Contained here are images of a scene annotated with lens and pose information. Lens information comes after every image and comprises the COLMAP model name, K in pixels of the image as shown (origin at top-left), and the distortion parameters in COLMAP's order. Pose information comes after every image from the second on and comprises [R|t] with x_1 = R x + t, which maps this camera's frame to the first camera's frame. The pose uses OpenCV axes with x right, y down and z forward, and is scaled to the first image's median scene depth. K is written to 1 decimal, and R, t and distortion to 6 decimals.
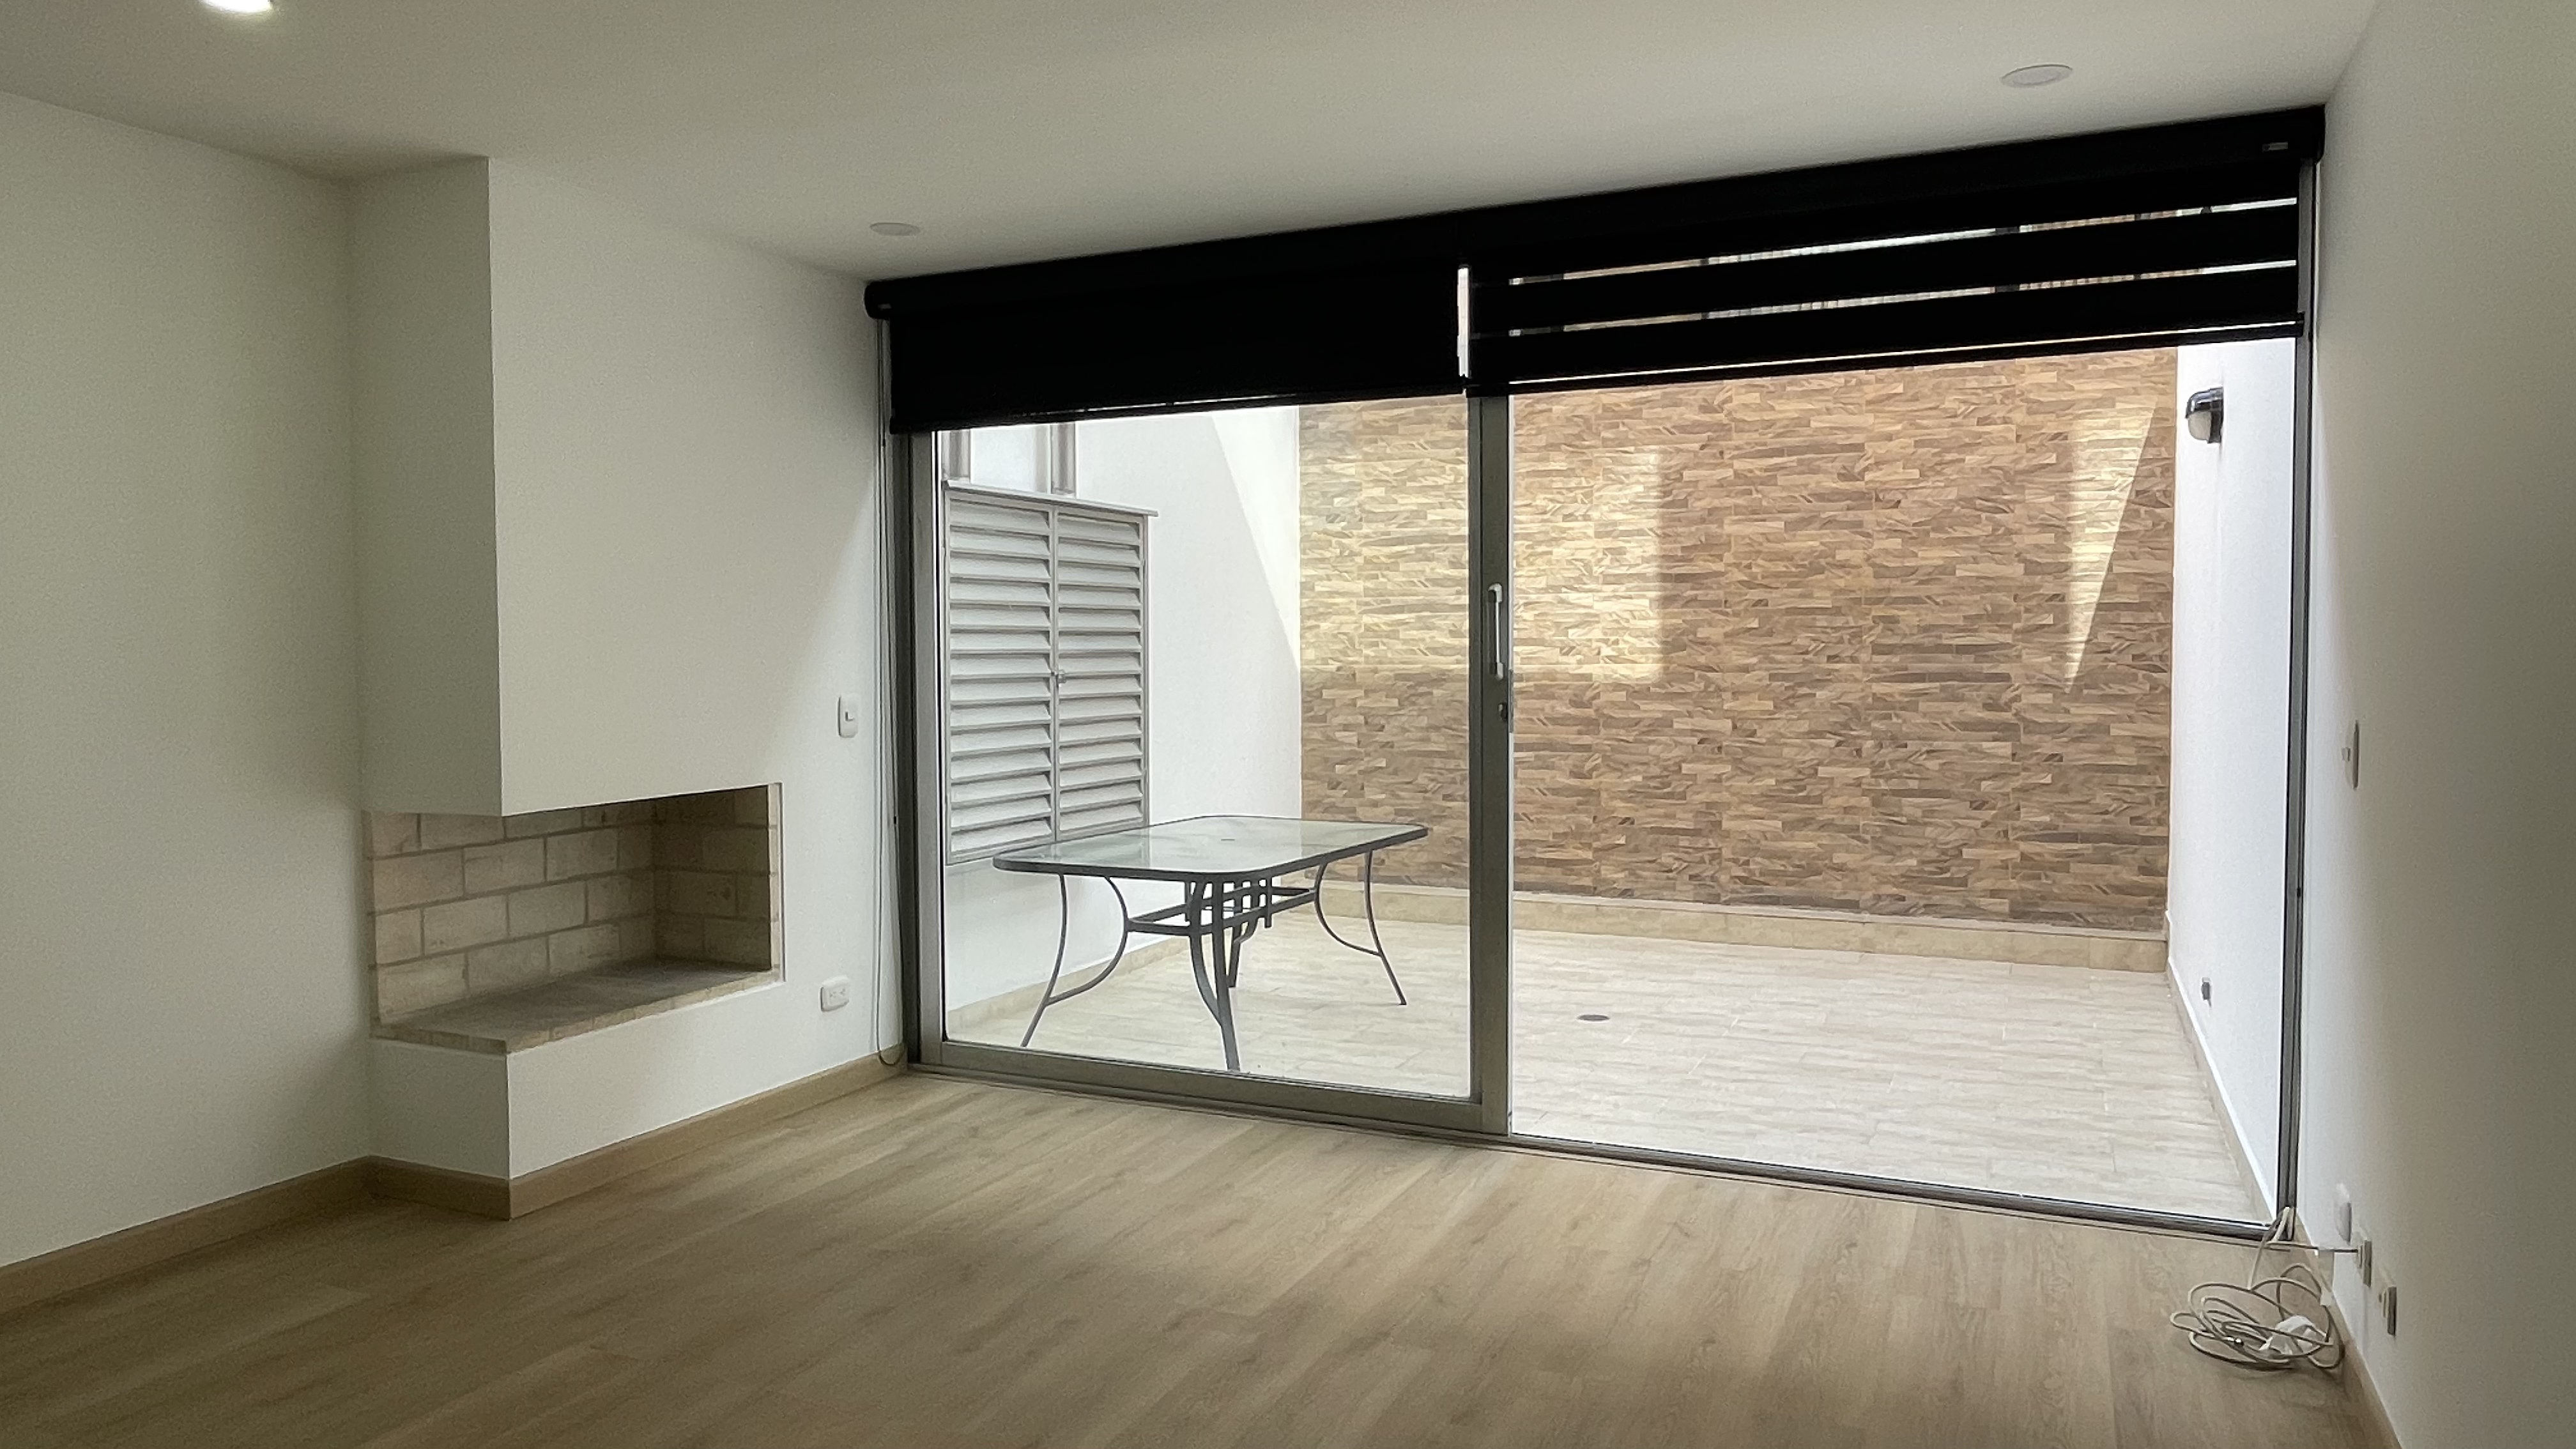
lens RADIAL K [[1682.1, 0, 1287.9], [0, 1682.1, 720.9], [0, 0, 1]] dist [0.015936, -0.000430]
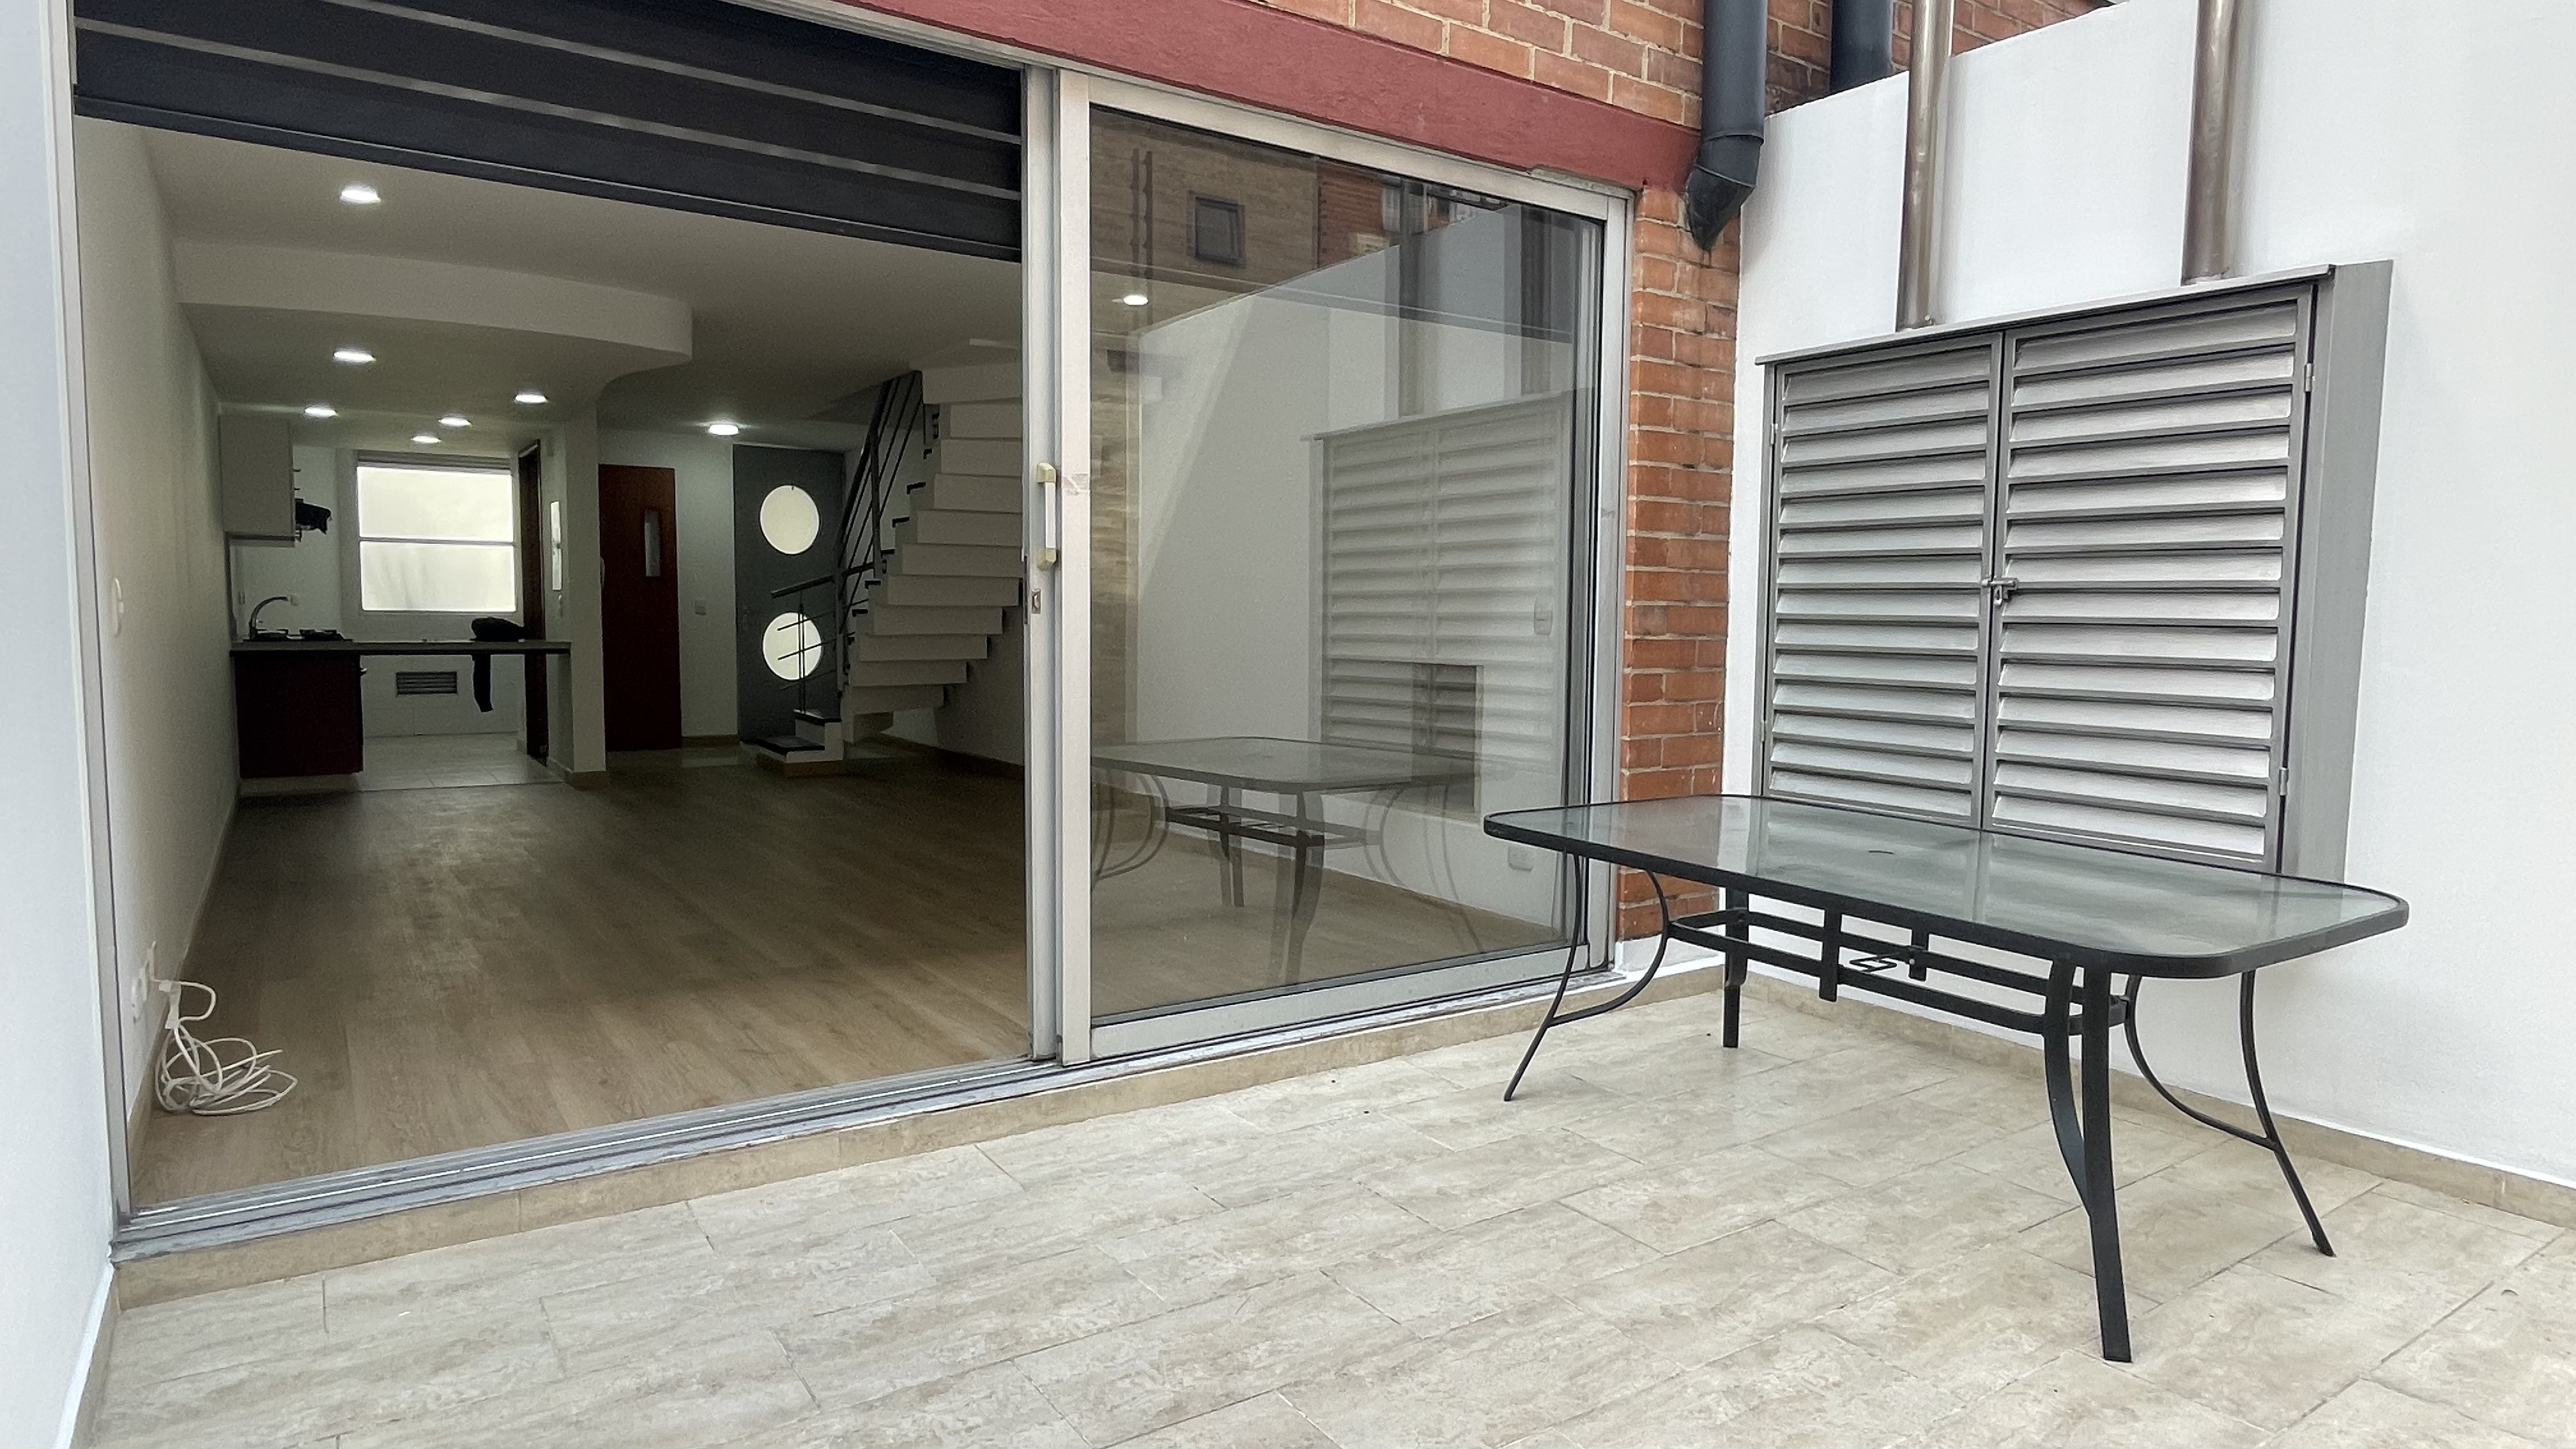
lens RADIAL K [[1471.5, 0, 1292.8], [0, 1471.5, 726.3], [0, 0, 1]] dist [-0.005836, 0.000924]
pose [[-0.526483, 0.062776, -0.847865, 0.652444], [-0.046710, 0.993628, 0.102573, -0.023325], [0.848902, 0.093607, -0.520196, 1.359379]]
